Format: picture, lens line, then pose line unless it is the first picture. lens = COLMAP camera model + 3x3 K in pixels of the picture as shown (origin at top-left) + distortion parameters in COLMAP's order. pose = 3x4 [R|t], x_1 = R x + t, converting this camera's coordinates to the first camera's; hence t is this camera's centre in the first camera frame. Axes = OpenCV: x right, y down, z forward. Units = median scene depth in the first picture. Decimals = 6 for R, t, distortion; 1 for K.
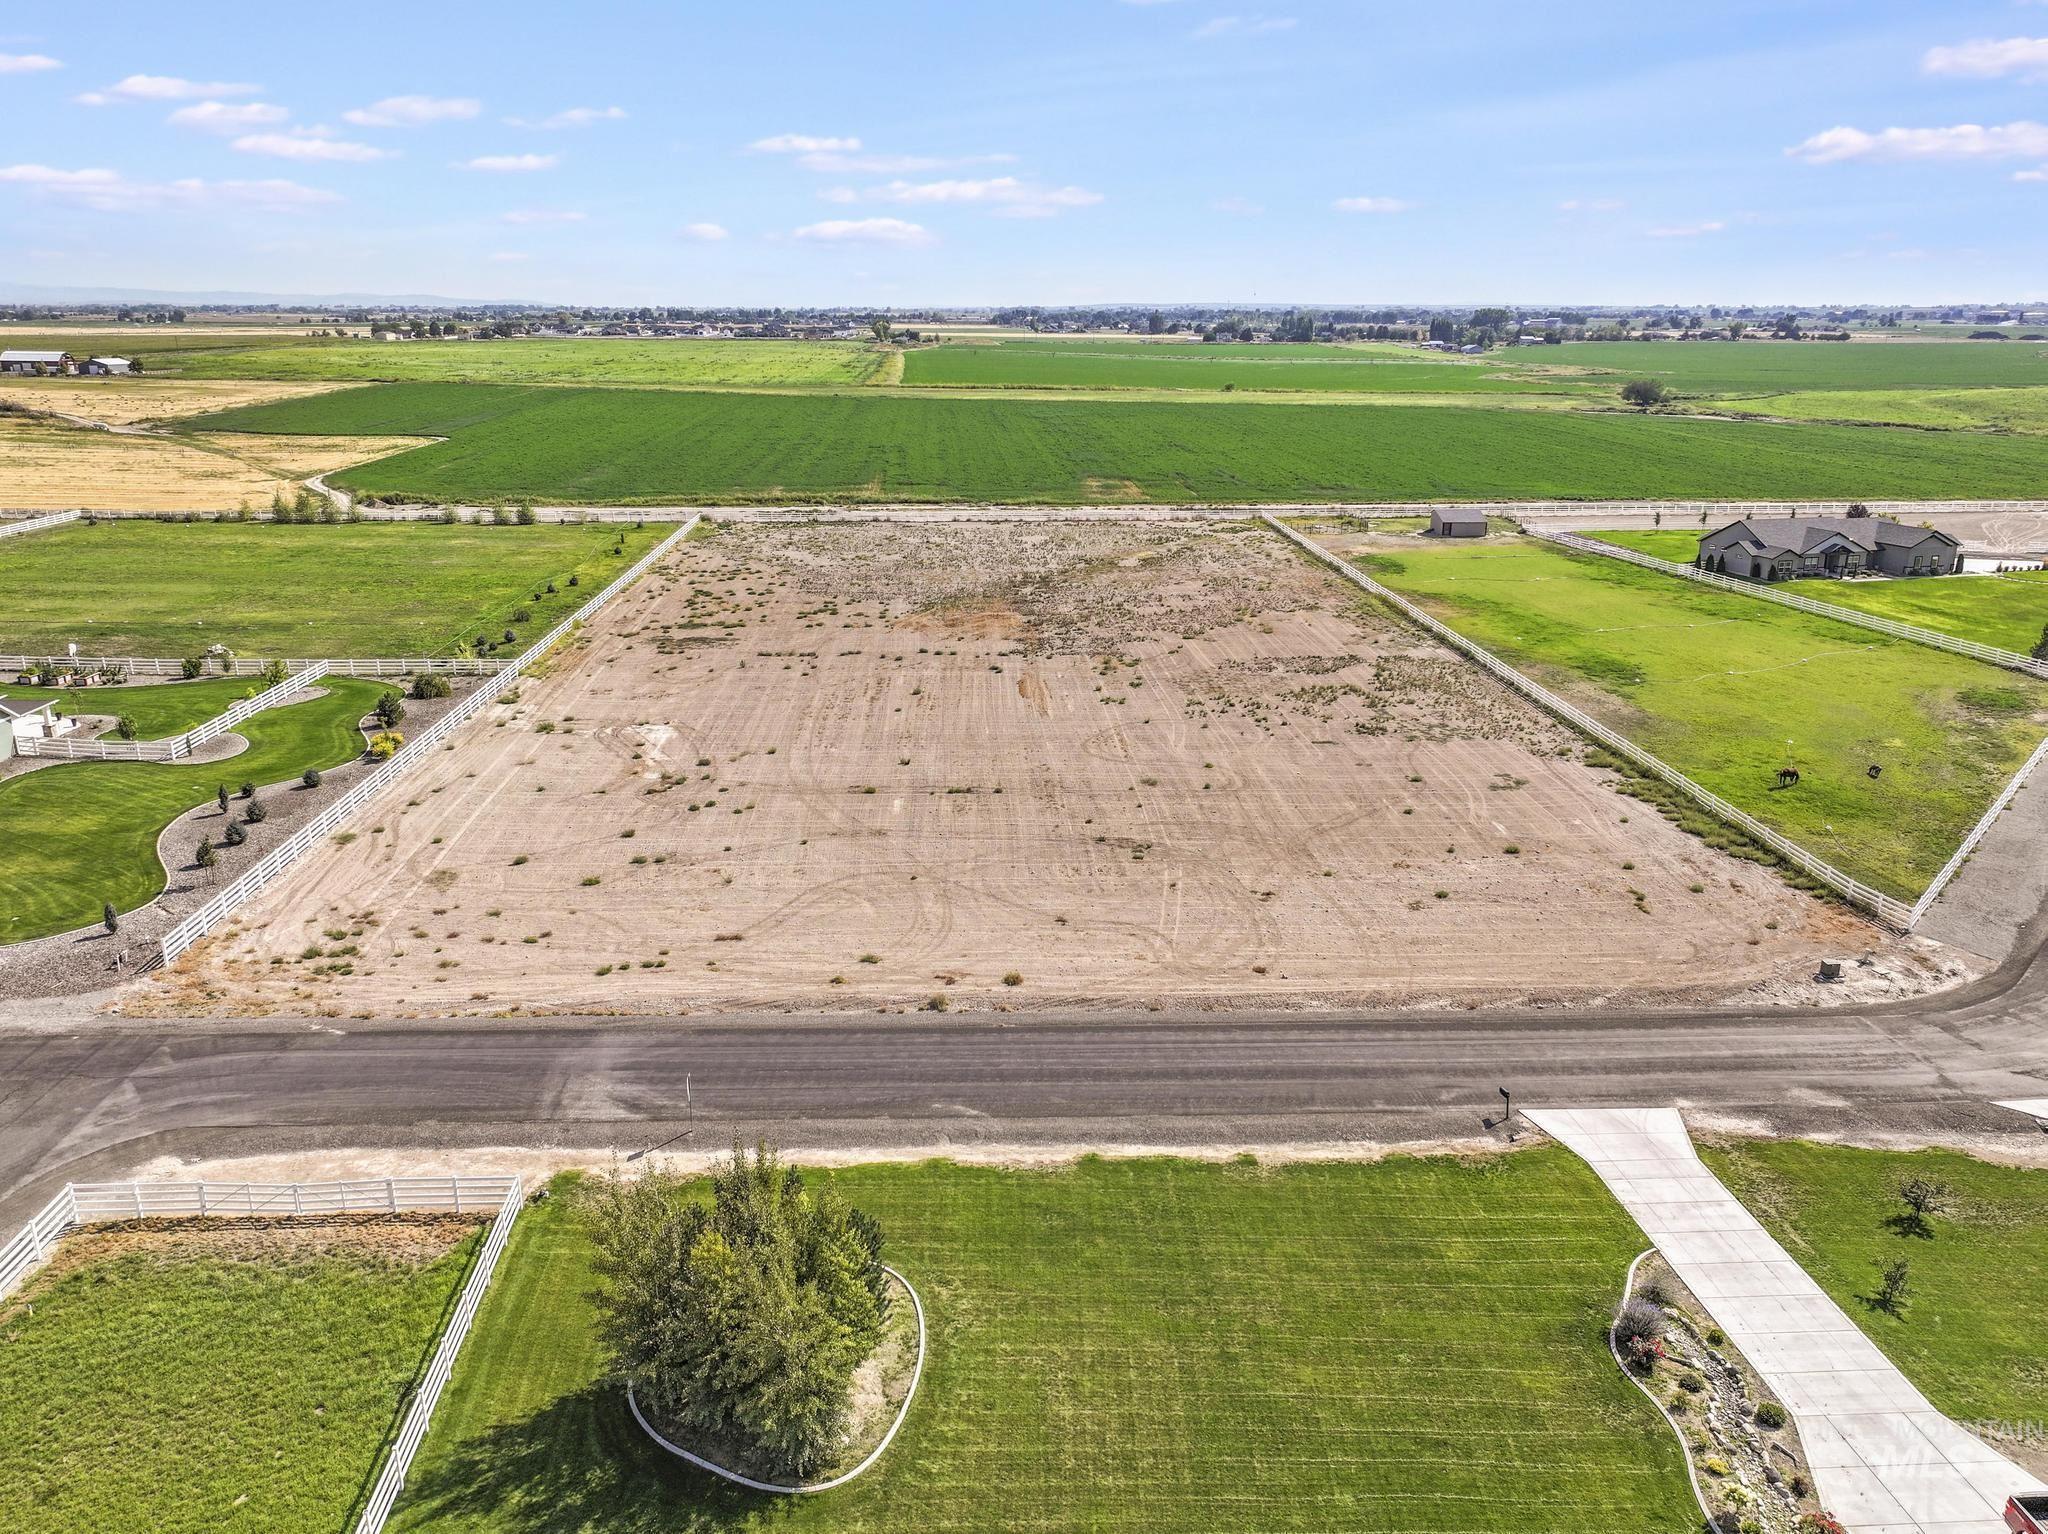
lens RADIAL K [[1442.6, 0, 1034.0], [0, 1442.6, 772.2], [0, 0, 1]] dist [0.002987, 0.010680]
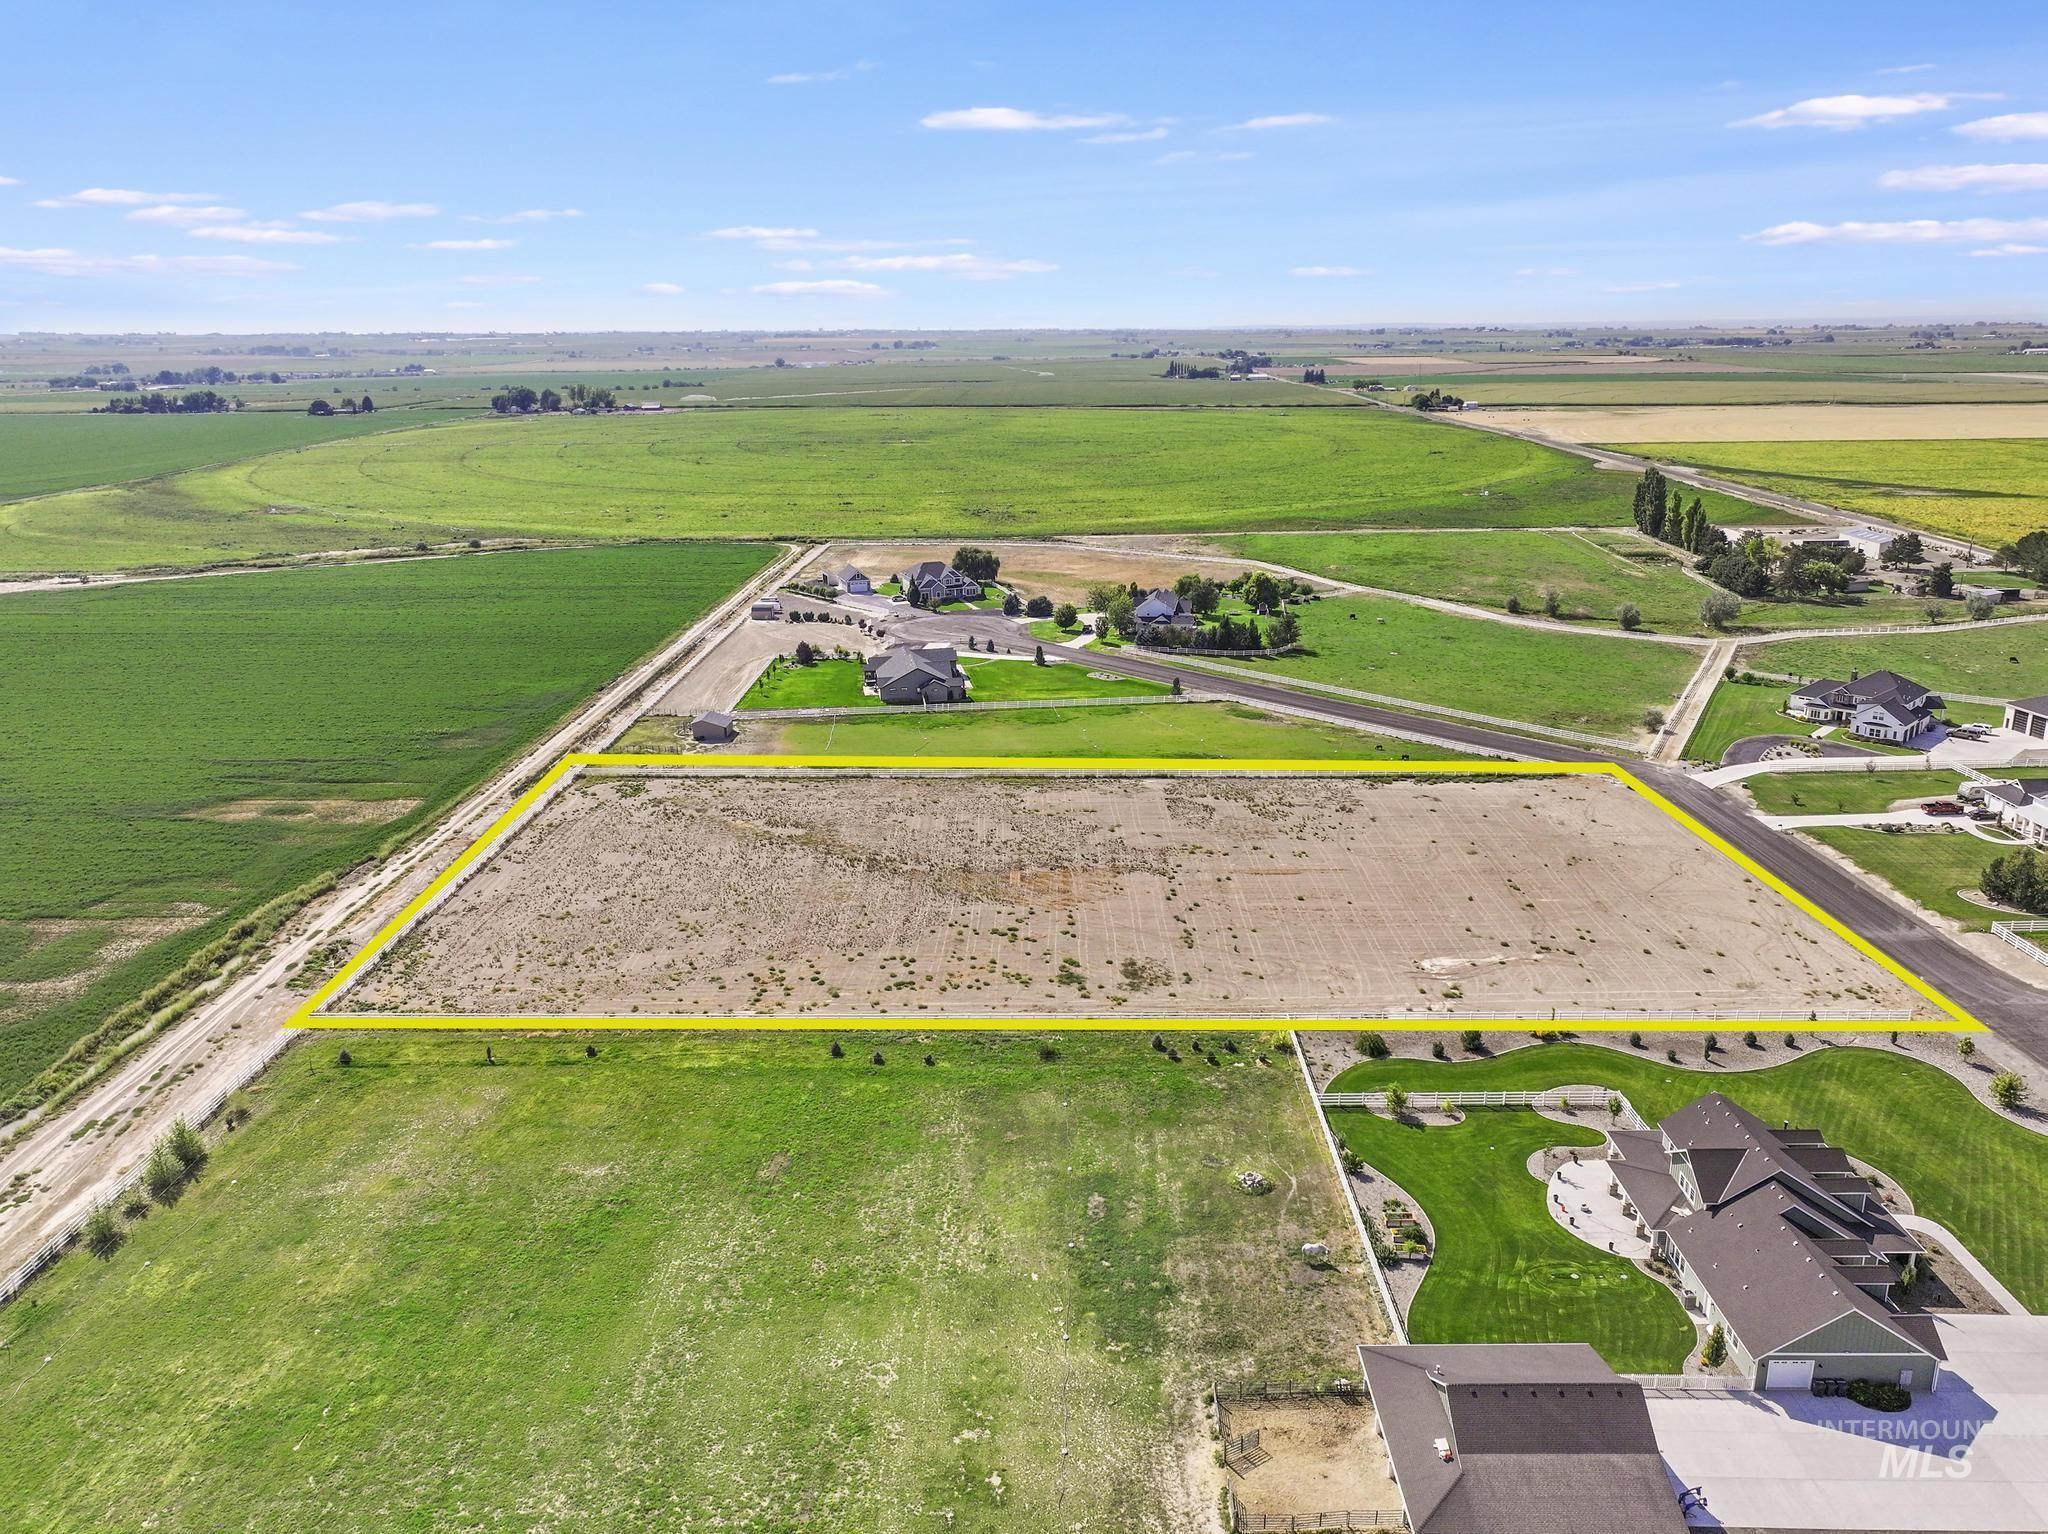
lens RADIAL K [[1464.3, 0, 1021.1], [0, 1464.3, 769.1], [0, 0, 1]] dist [0.005063, 0.006974]
pose [[0.083182, -0.287475, 0.954169, -1.866109], [0.310370, 0.917338, 0.249321, -0.796953], [-0.946970, 0.275407, 0.165529, 1.262596]]
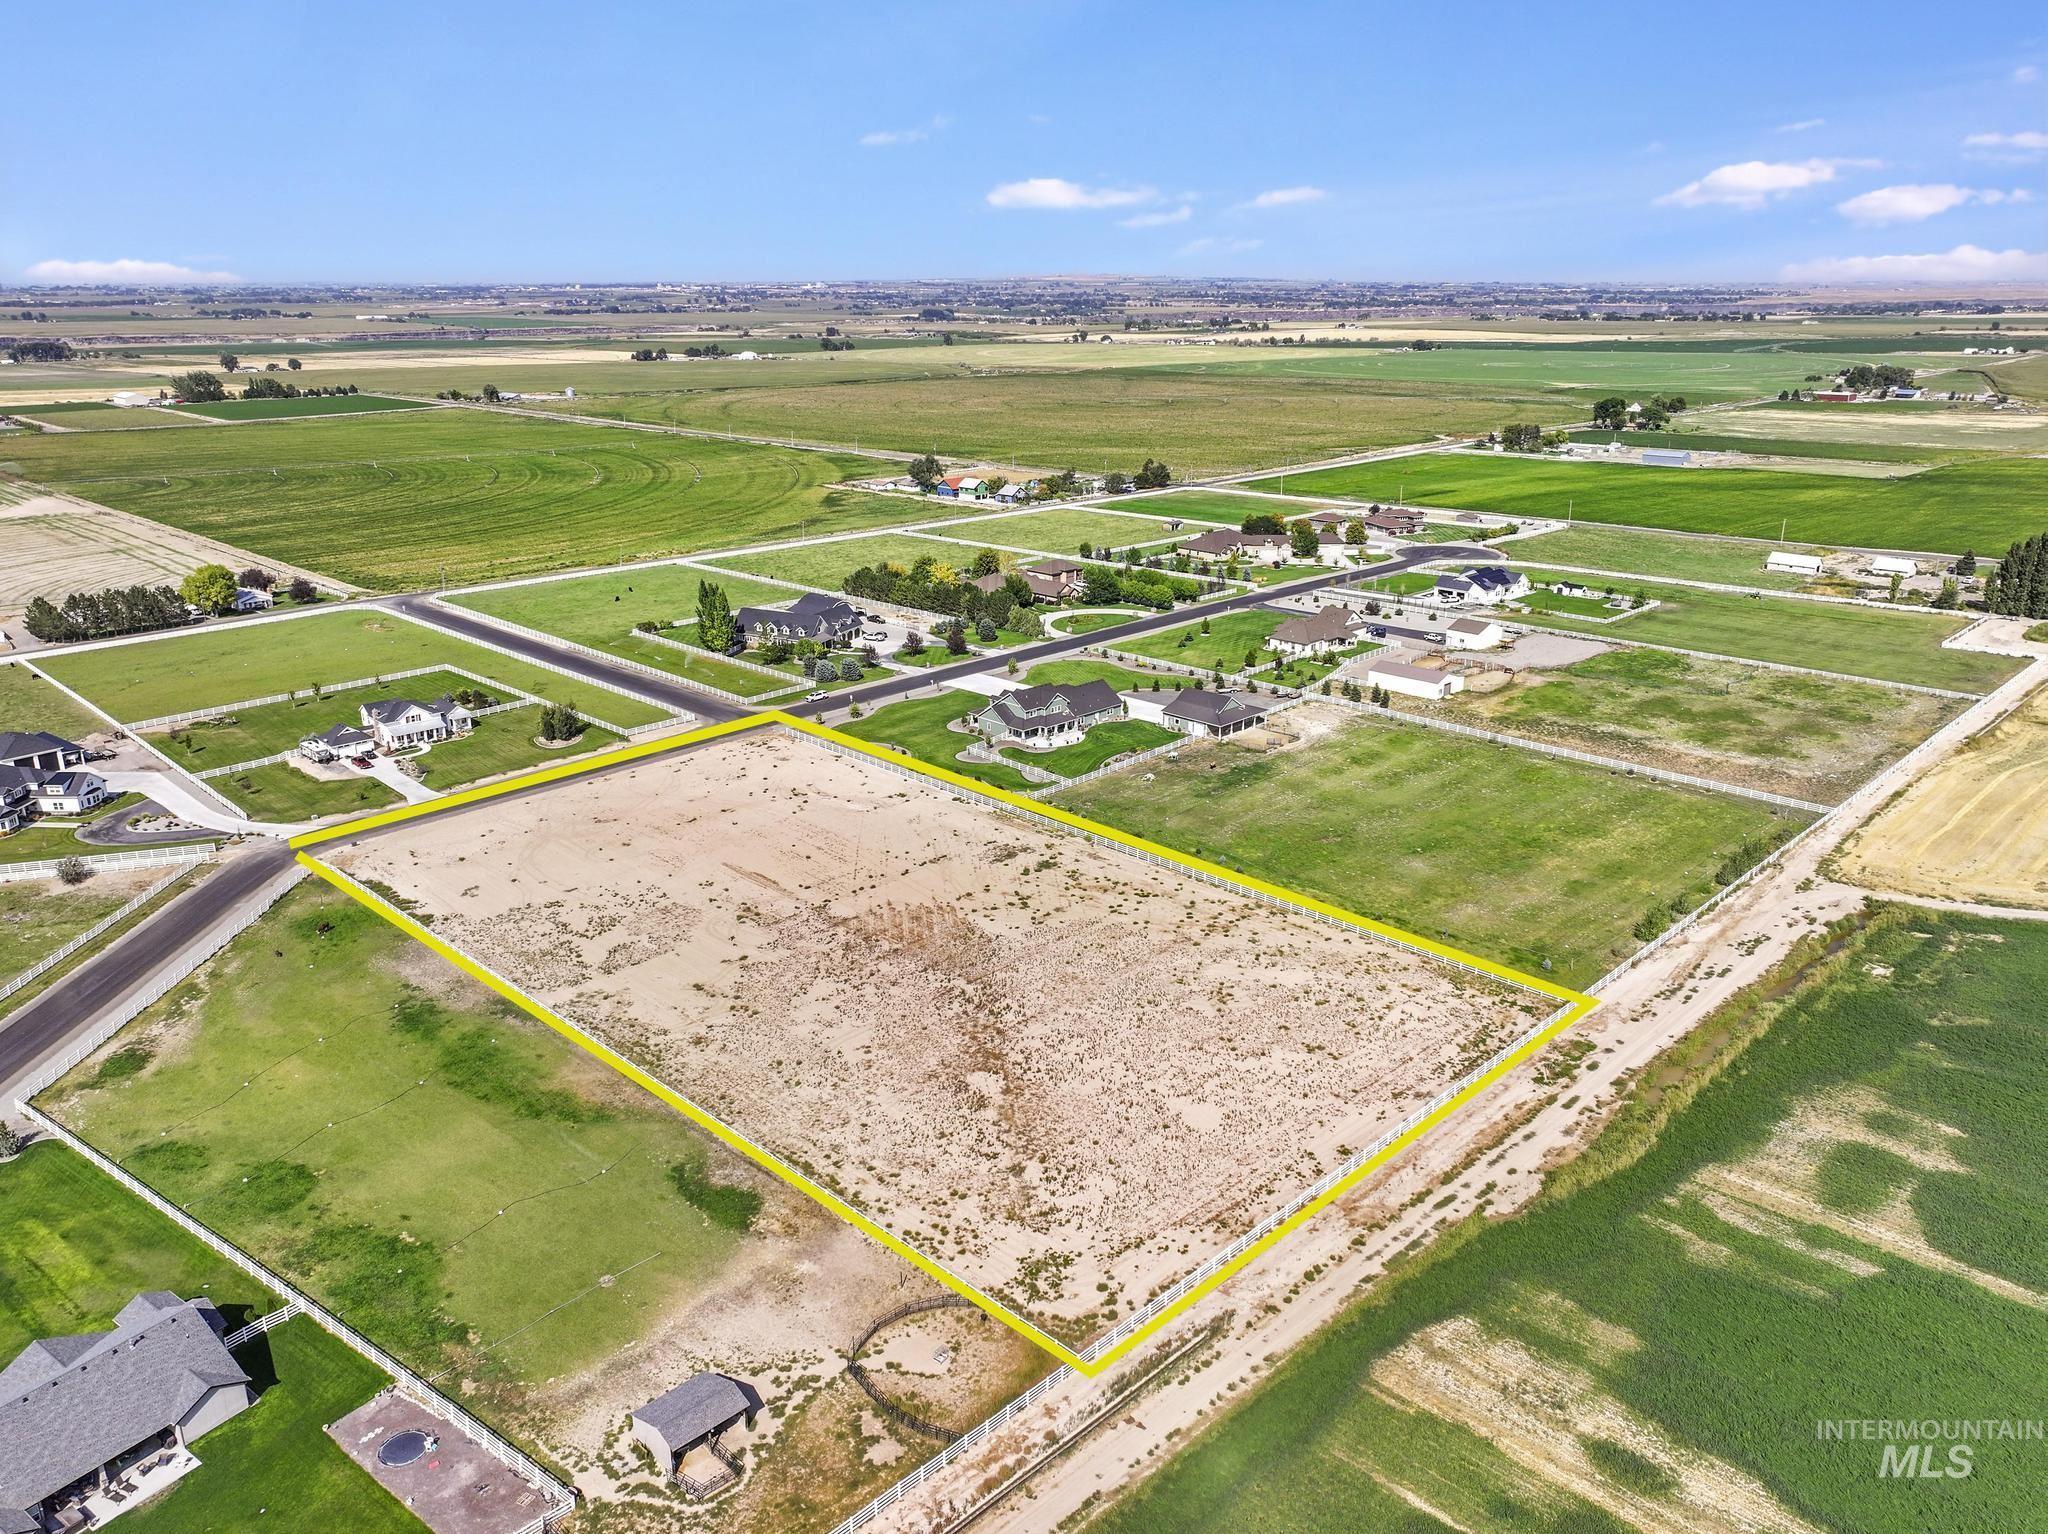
lens RADIAL K [[1453.0, 0, 1024.0], [0, 1453.0, 767.0], [0, 0, 1]] dist [0.006446, 0.006451]
pose [[-0.752222, 0.207539, -0.625372, 1.056855], [-0.192643, 0.838361, 0.509941, -1.439843], [0.630120, 0.504062, -0.590652, 2.793009]]
